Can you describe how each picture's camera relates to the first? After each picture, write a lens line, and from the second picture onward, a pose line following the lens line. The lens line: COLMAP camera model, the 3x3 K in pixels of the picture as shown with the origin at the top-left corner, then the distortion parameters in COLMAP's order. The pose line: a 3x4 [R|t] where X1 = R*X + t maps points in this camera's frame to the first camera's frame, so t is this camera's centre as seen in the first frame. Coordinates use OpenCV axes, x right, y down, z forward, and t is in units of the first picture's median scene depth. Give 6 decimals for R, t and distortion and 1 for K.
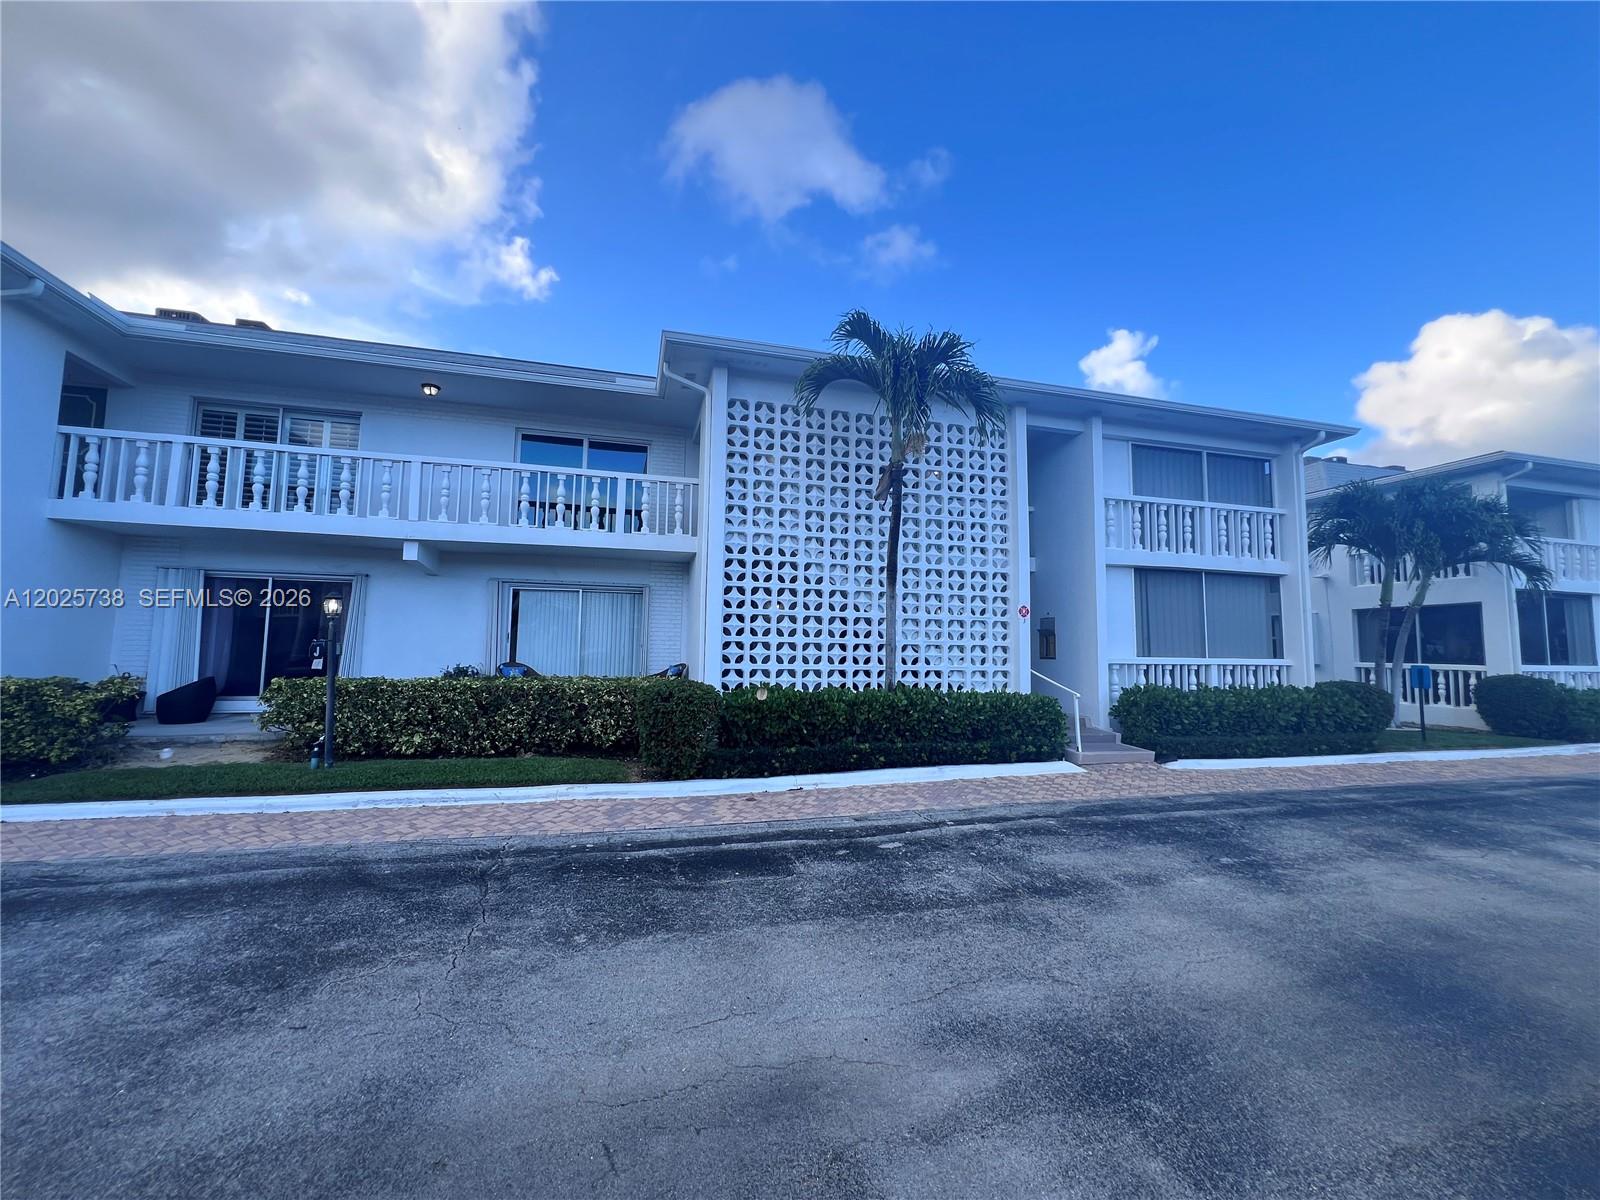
lens RADIAL K [[646.0, 0, 796.1], [0, 646.0, 605.7], [0, 0, 1]] dist [-0.008675, 0.002507]
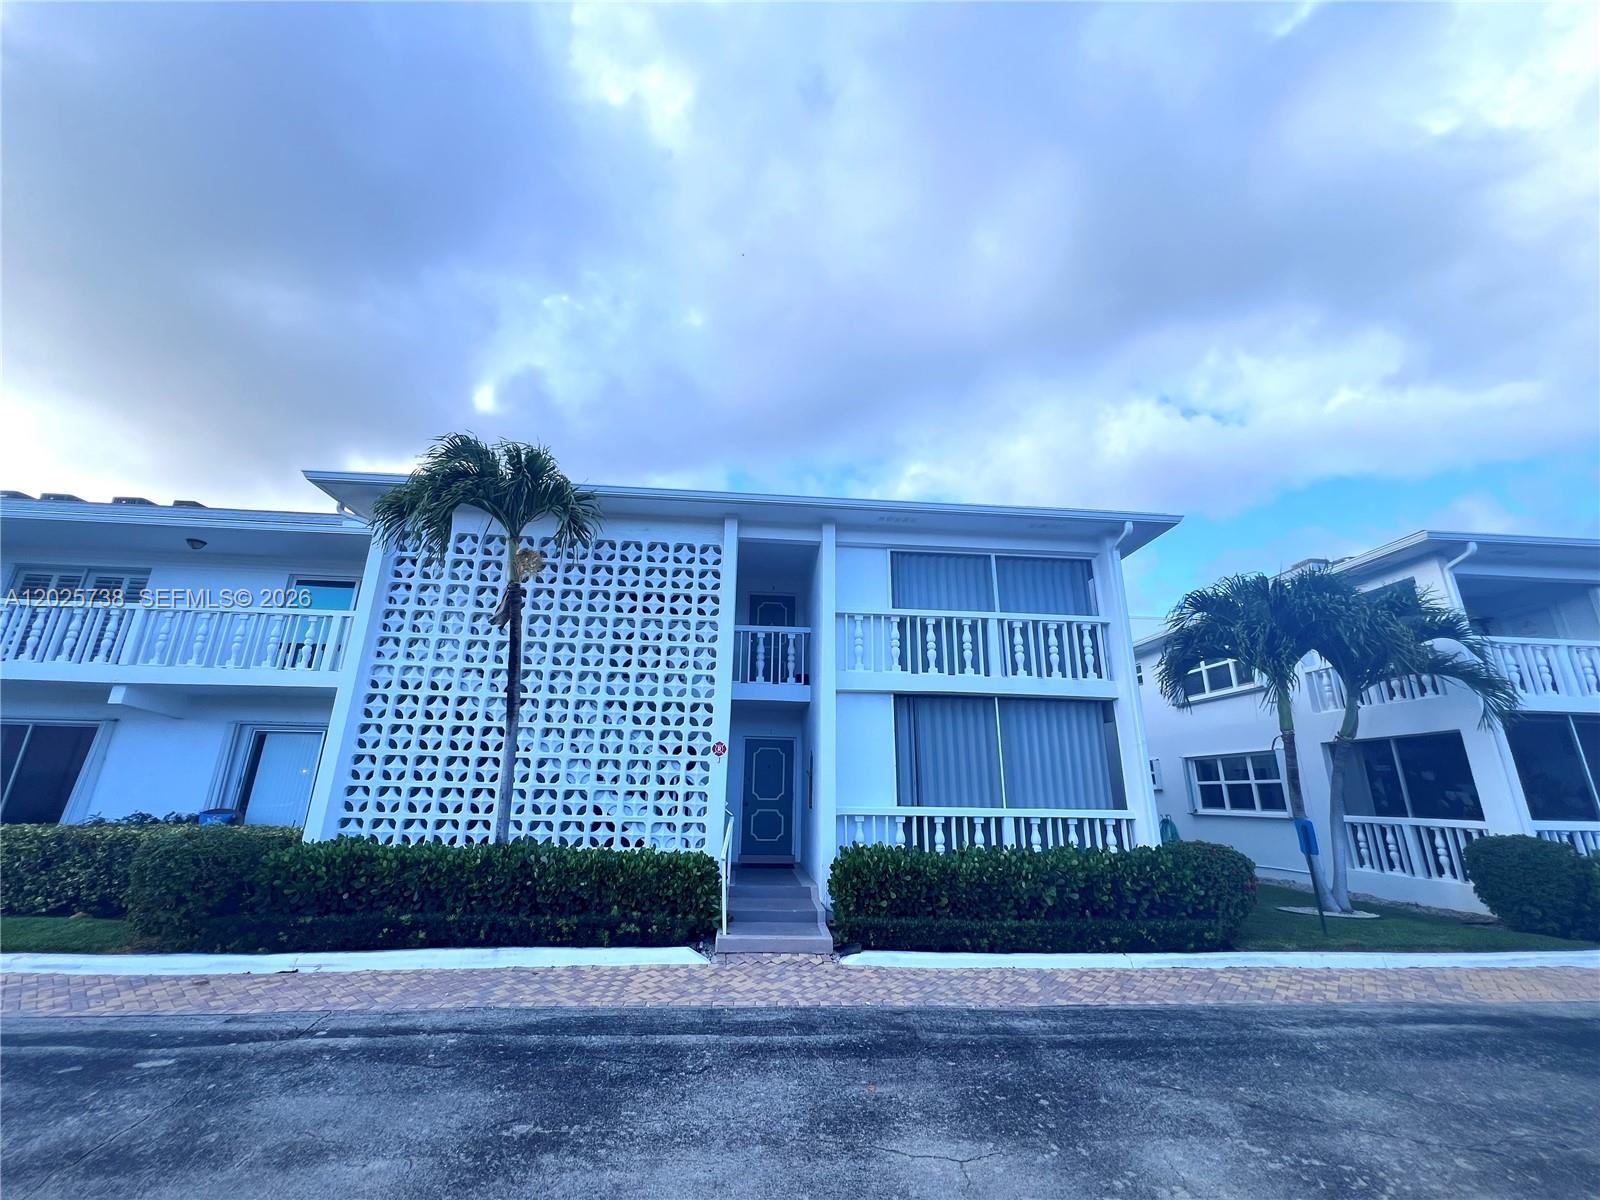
lens RADIAL K [[646.0, 0, 796.1], [0, 646.0, 605.7], [0, 0, 1]] dist [-0.008675, 0.002507]
pose [[0.984448, -0.049845, -0.168456, 0.578122], [0.010633, 0.974051, -0.226078, 0.017261], [0.175354, 0.220770, 0.959433, 0.168163]]
